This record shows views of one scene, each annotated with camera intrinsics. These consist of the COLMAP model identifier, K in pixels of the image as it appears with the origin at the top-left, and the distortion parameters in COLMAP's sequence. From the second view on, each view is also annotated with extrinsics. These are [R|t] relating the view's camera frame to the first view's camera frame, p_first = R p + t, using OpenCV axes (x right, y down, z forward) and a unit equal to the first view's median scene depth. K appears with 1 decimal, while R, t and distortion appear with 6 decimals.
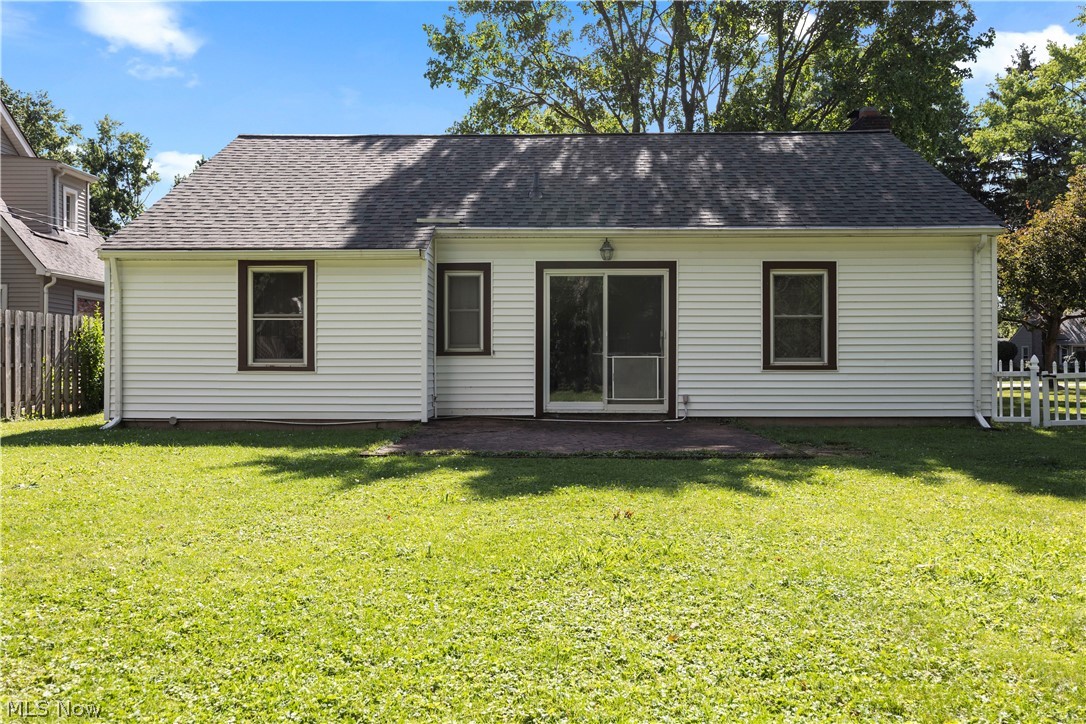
lens RADIAL K [[852.3, 0, 543.5], [0, 852.3, 362.0], [0, 0, 1]] dist [-0.008666, -0.007037]
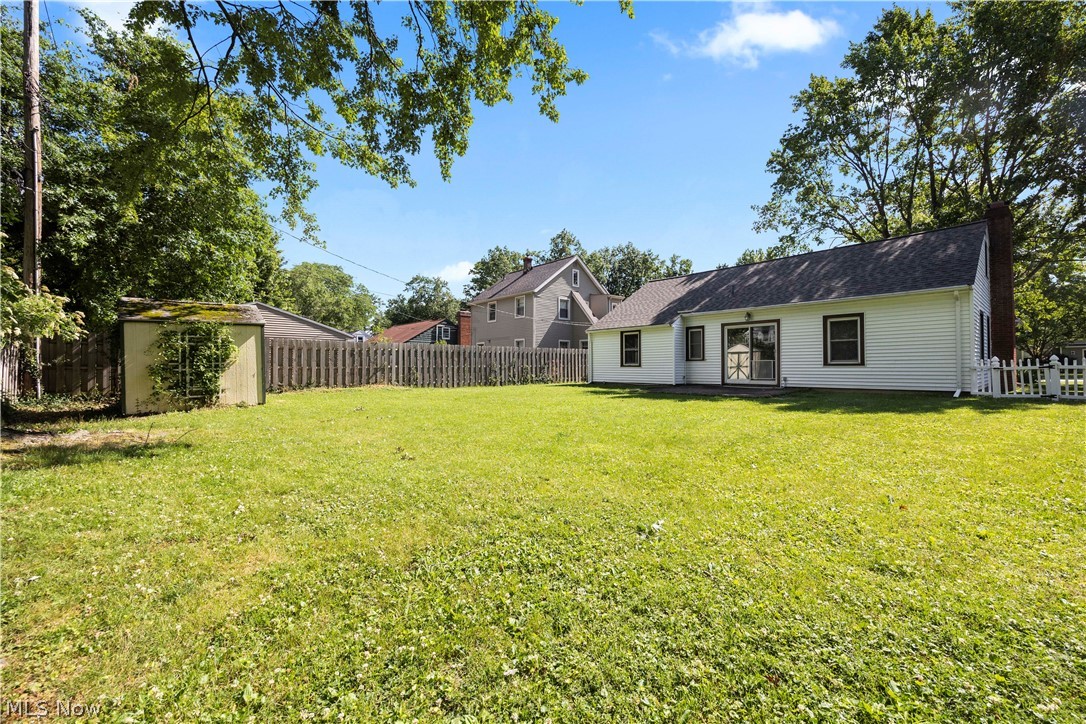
lens RADIAL K [[419.4, 0, 541.3], [0, 419.4, 366.9], [0, 0, 1]] dist [-0.000541, -0.000034]
pose [[0.685658, -0.003645, -0.727914, 0.541040], [0.010817, 0.999928, 0.005182, -0.001178], [0.727843, -0.011427, 0.685649, -0.250389]]
